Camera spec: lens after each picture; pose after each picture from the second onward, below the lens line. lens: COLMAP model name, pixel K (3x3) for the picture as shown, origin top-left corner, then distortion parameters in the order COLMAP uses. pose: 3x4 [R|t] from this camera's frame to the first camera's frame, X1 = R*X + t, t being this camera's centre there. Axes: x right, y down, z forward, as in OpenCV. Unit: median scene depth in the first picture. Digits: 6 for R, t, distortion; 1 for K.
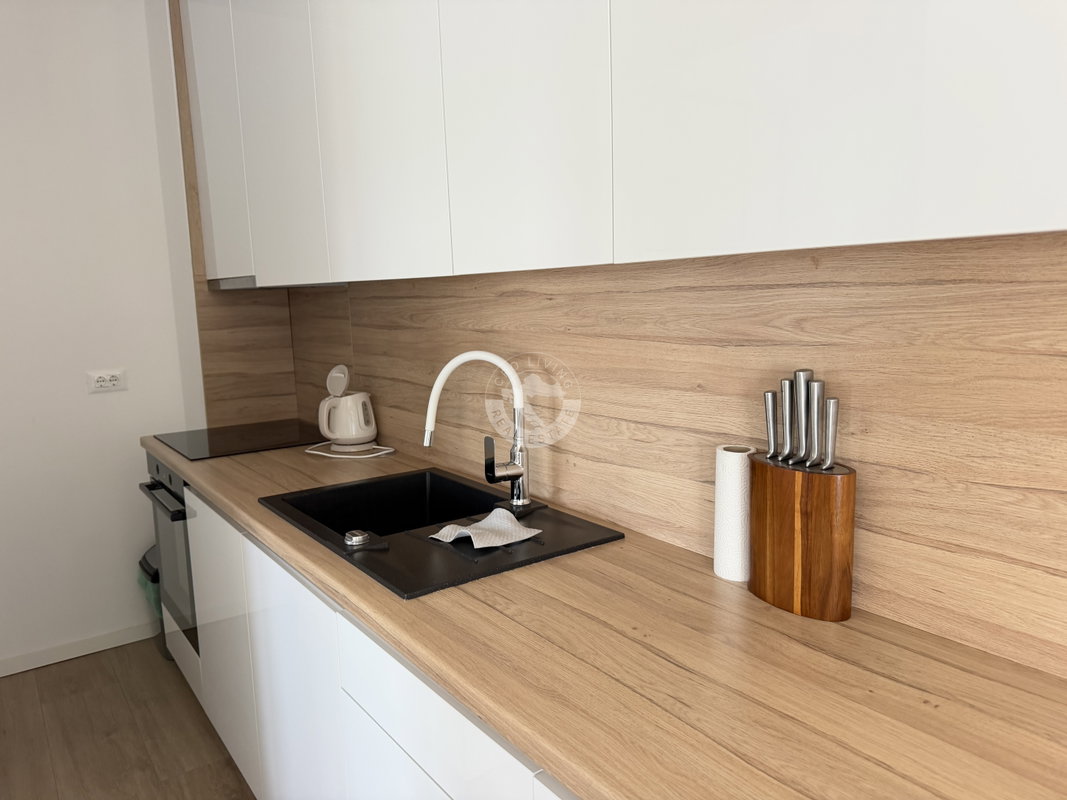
lens RADIAL K [[745.0, 0, 527.1], [0, 745.0, 397.3], [0, 0, 1]] dist [0.019468, -0.018664]
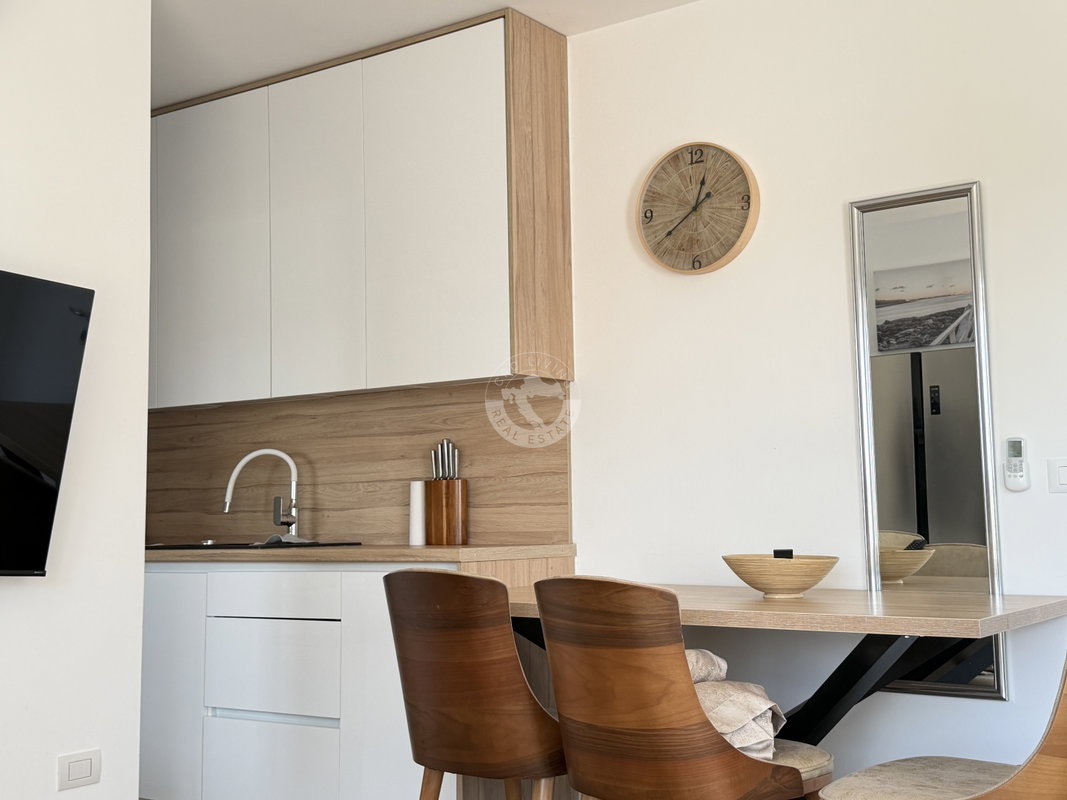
lens RADIAL K [[1270.1, 0, 532.4], [0, 1270.1, 401.3], [0, 0, 1]] dist [0.151567, 0.000000]
pose [[0.943761, 0.042418, 0.327897, -0.562998], [0.034906, 0.973411, -0.226391, 0.626198], [-0.328782, 0.225105, 0.917186, -2.276036]]
